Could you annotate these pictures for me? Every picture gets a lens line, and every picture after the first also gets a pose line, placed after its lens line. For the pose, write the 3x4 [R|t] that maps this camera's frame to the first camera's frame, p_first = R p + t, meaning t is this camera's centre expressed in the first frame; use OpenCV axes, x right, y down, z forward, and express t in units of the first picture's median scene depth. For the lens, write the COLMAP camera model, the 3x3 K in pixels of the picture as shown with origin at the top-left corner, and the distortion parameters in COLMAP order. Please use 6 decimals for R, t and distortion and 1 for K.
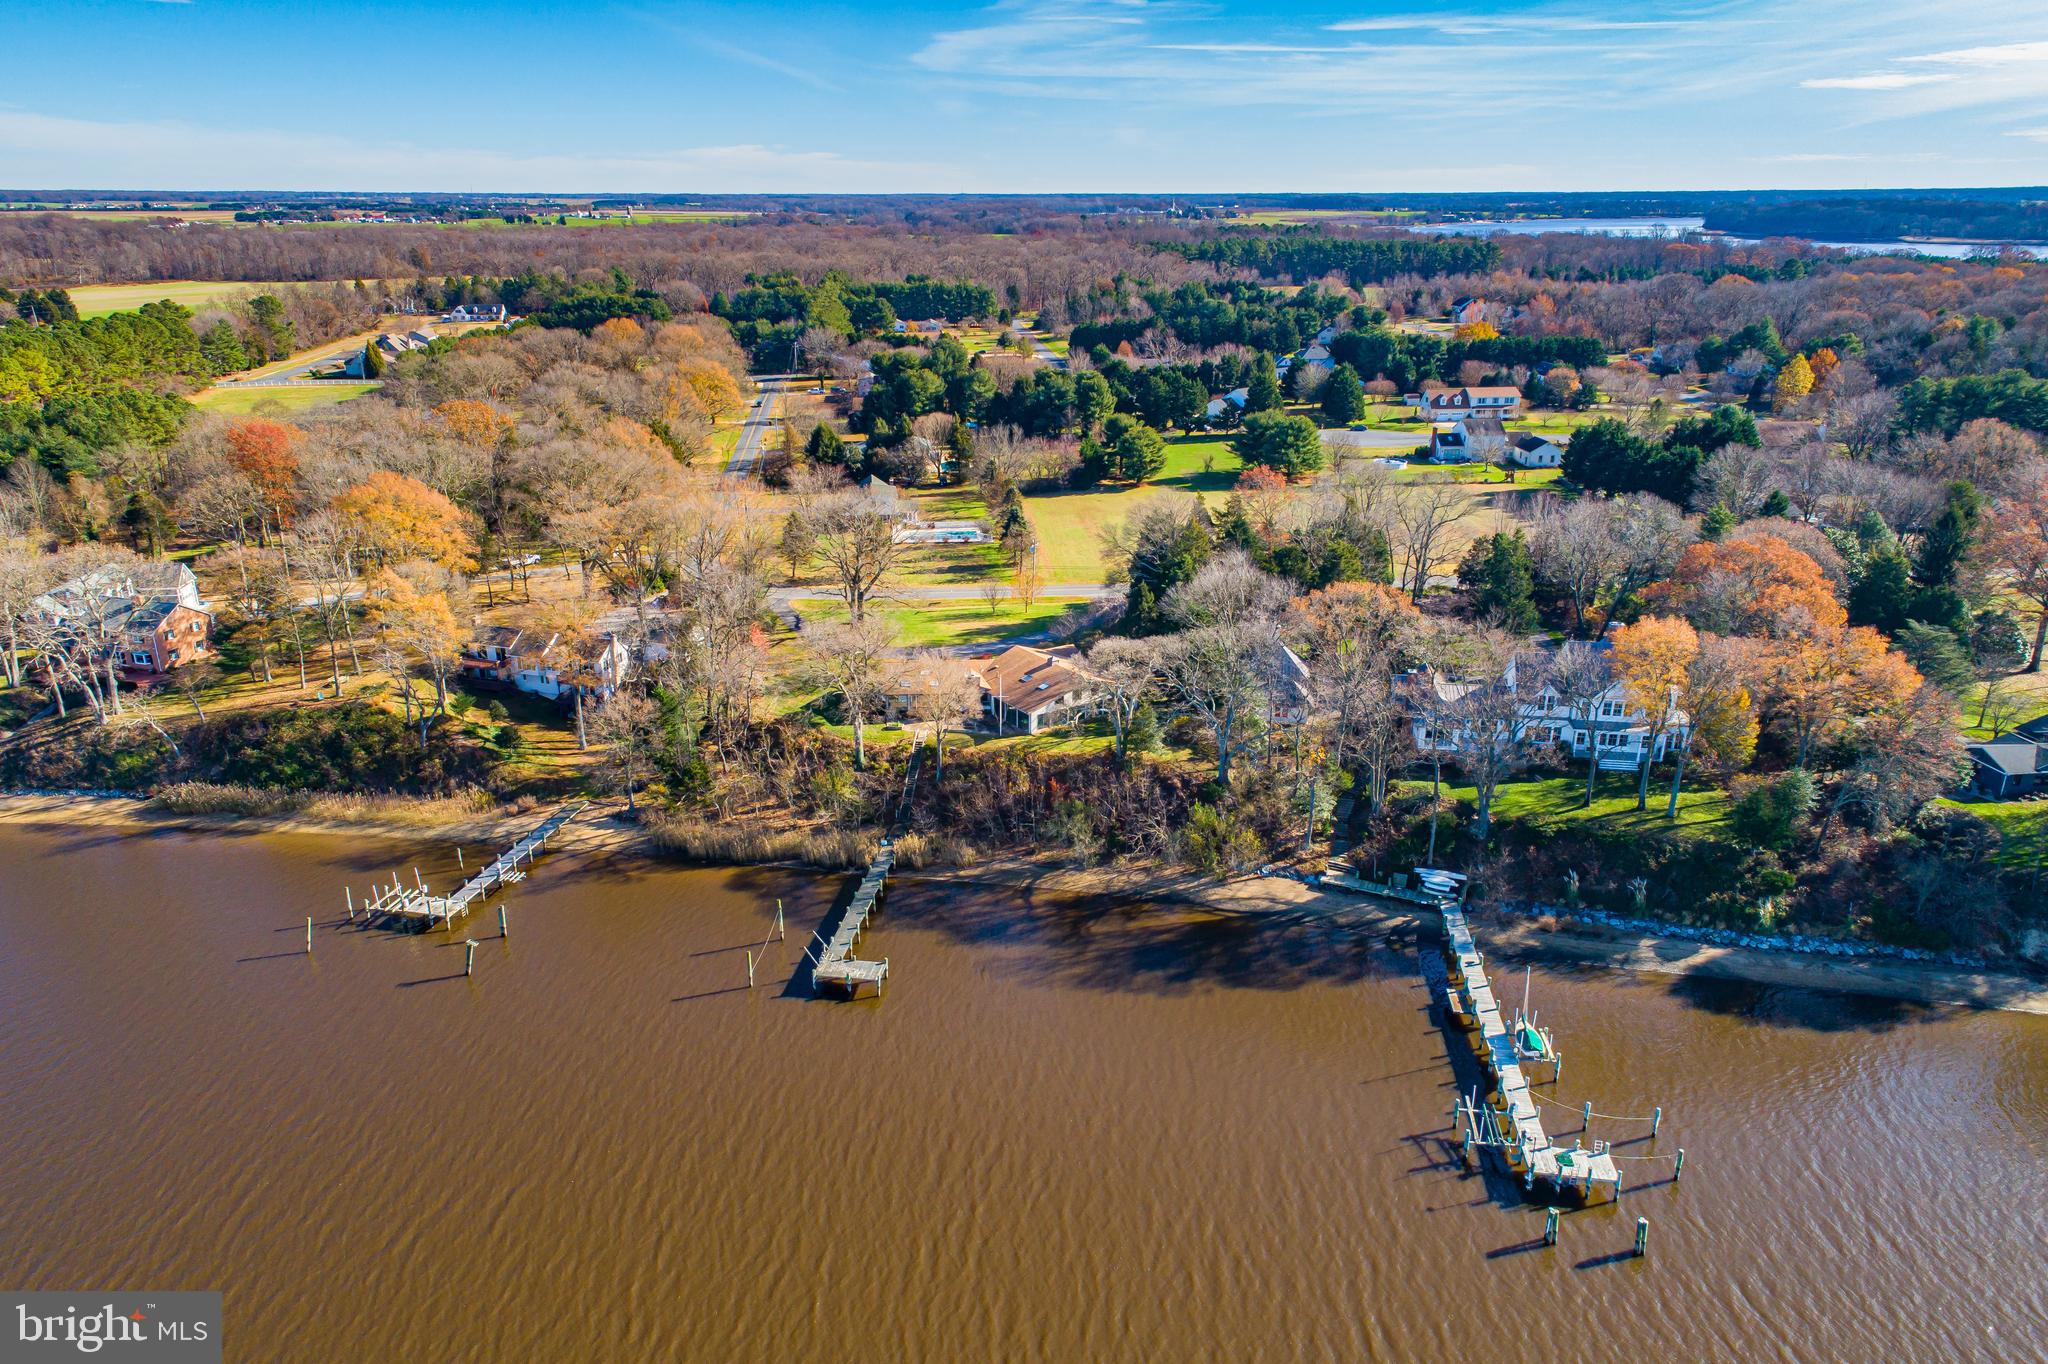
lens RADIAL K [[1428.1, 0, 1015.0], [0, 1428.1, 644.8], [0, 0, 1]] dist [0.029493, 0.001064]
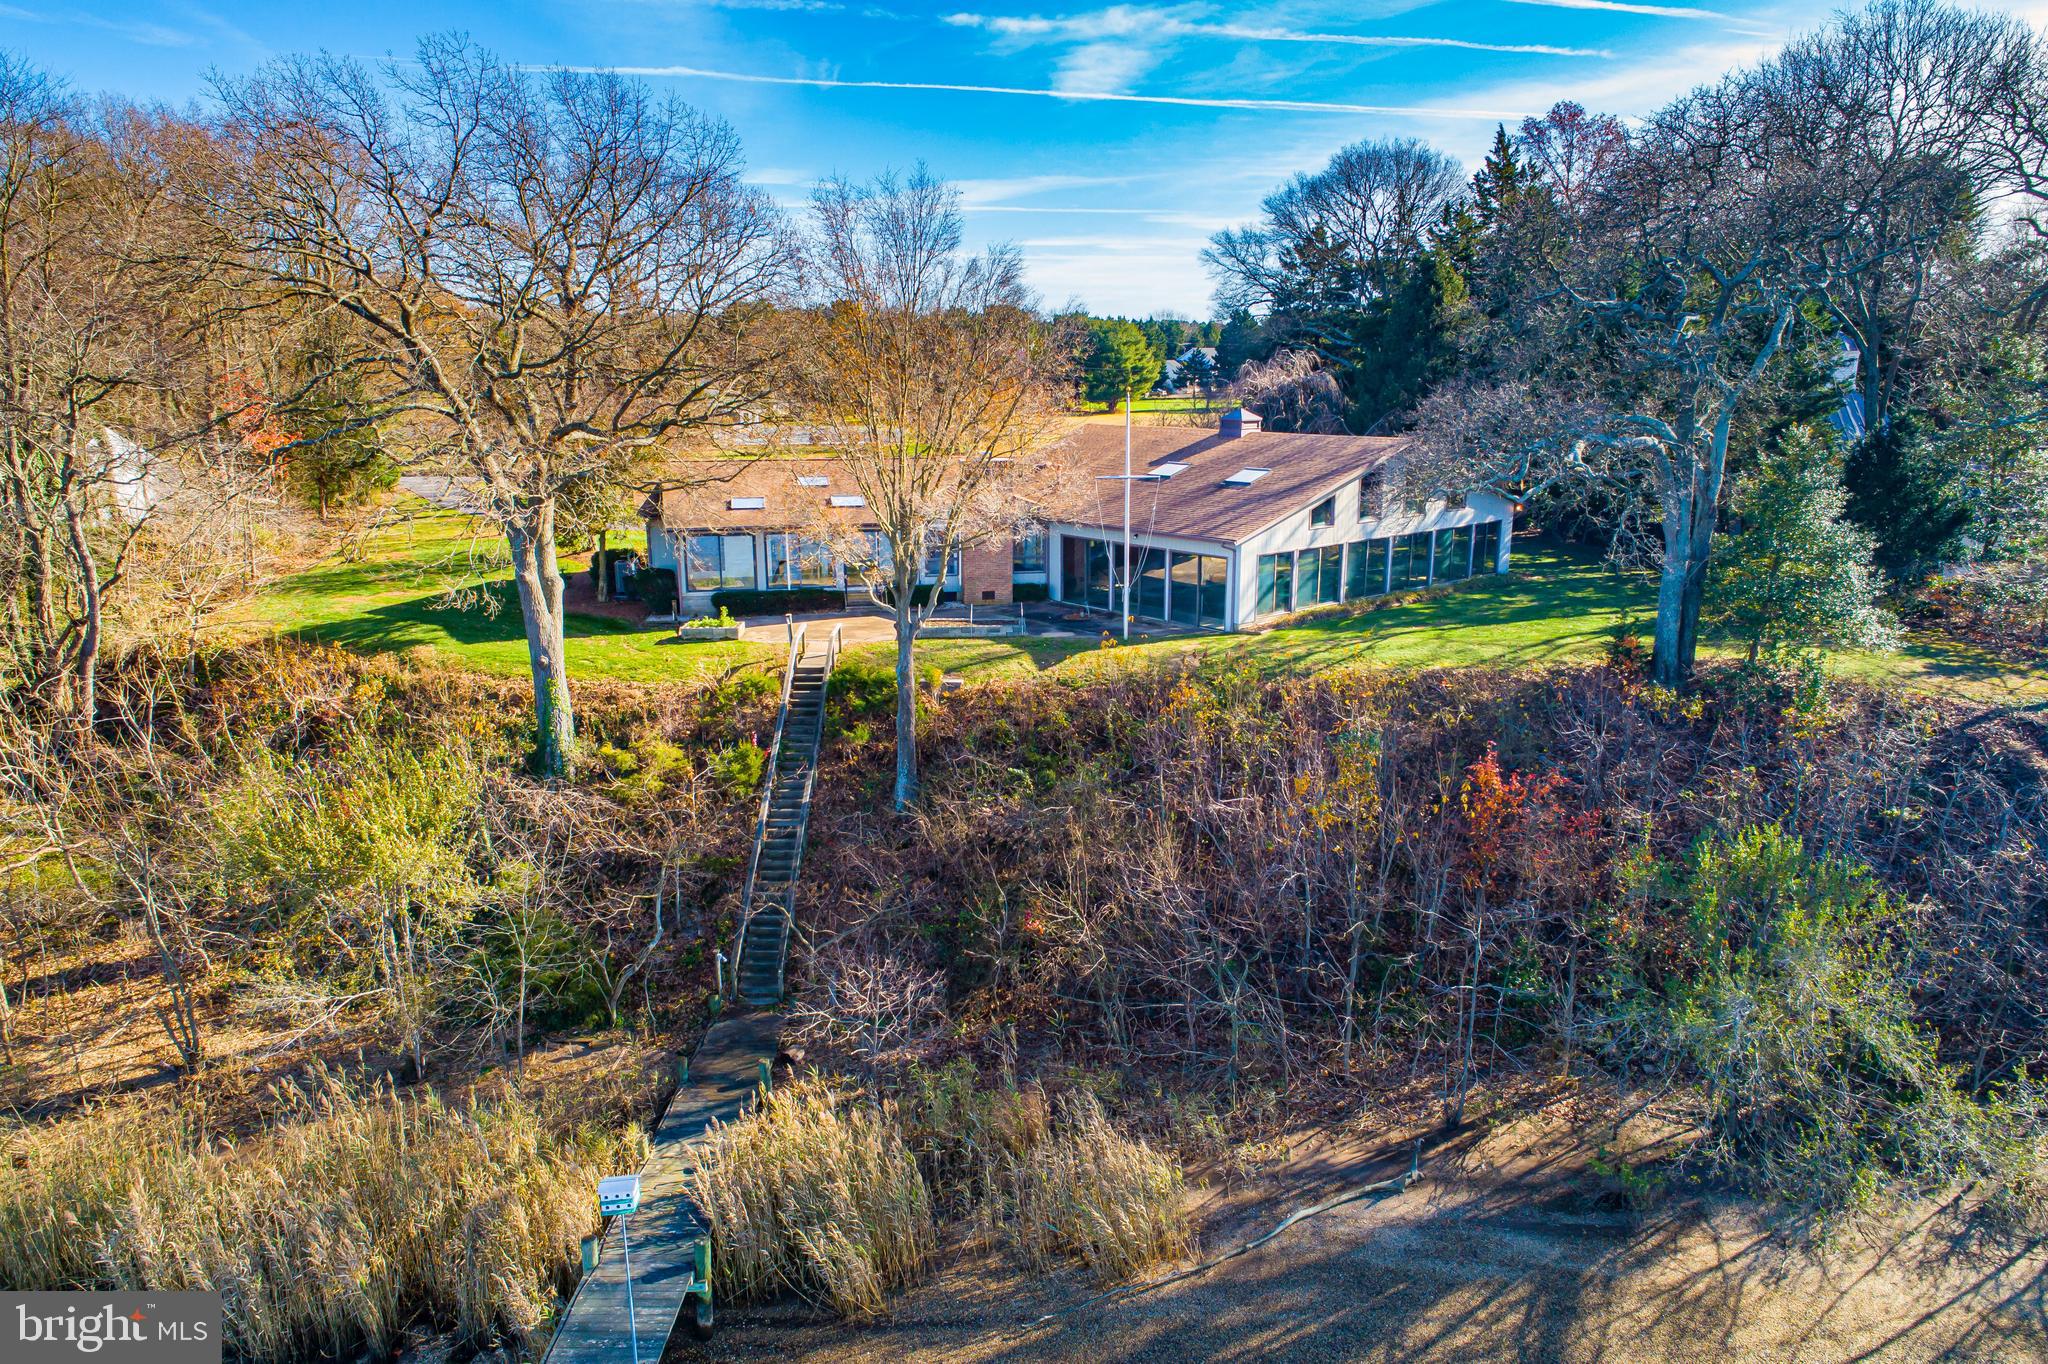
lens RADIAL K [[1388.1, 0, 1027.8], [0, 1388.1, 649.9], [0, 0, 1]] dist [0.040879, 0.004026]
pose [[0.991061, -0.033930, 0.129024, -0.063292], [0.046402, 0.994402, -0.094924, 0.093255], [-0.125081, 0.100063, 0.987088, 0.791355]]
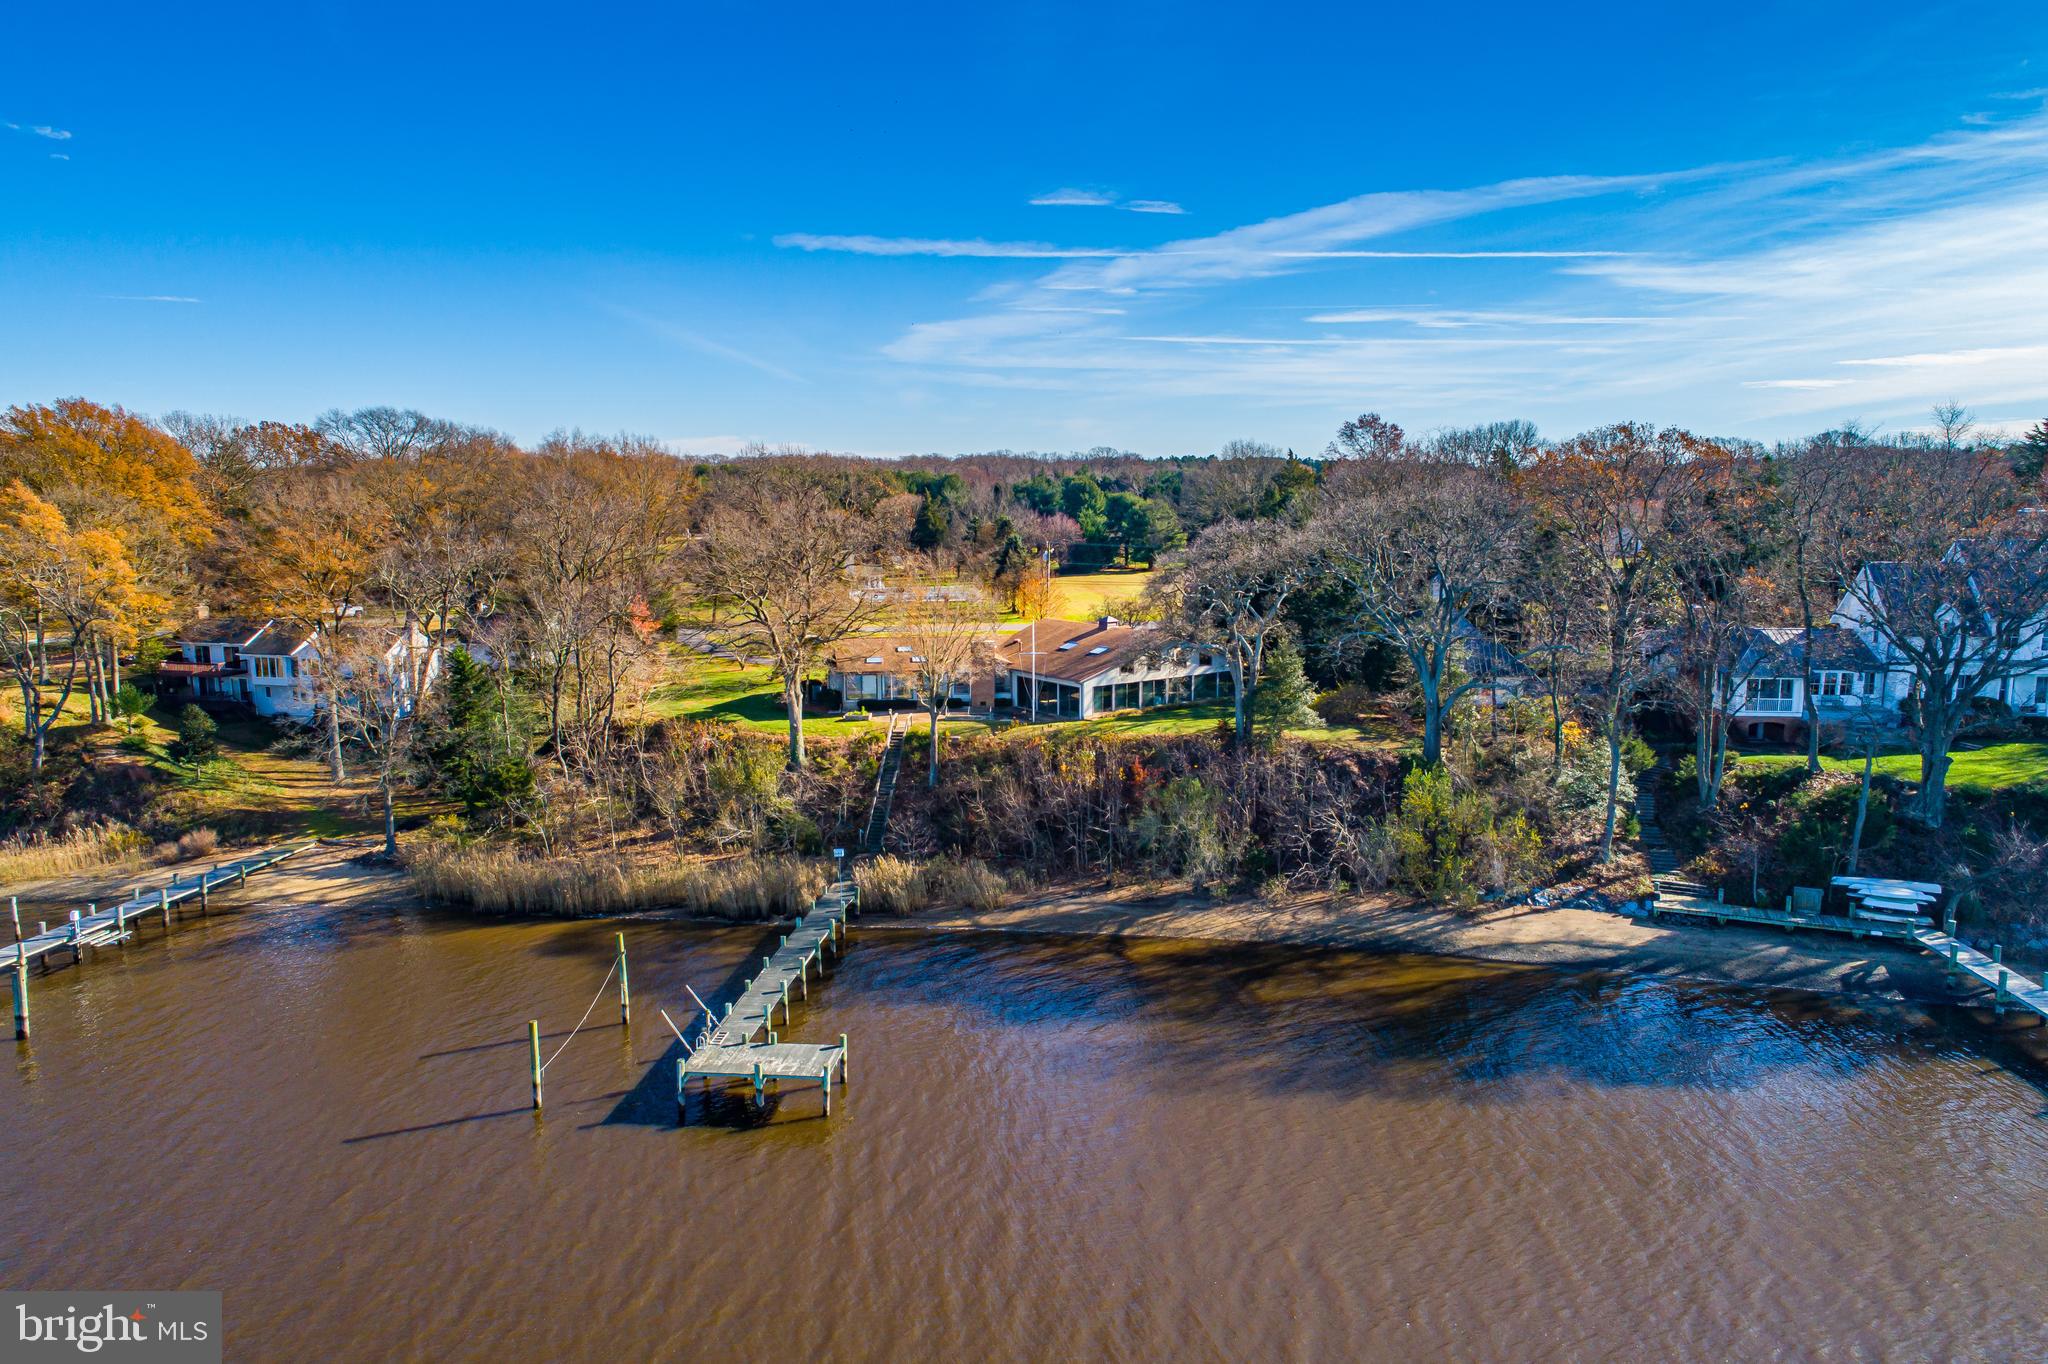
lens RADIAL K [[1394.3, 0, 1027.2], [0, 1394.3, 644.9], [0, 0, 1]] dist [0.031649, 0.018218]
pose [[0.998847, -0.013423, 0.046082, -0.041303], [0.021772, 0.982354, -0.185761, 0.148014], [-0.042775, 0.186550, 0.981514, 0.437618]]
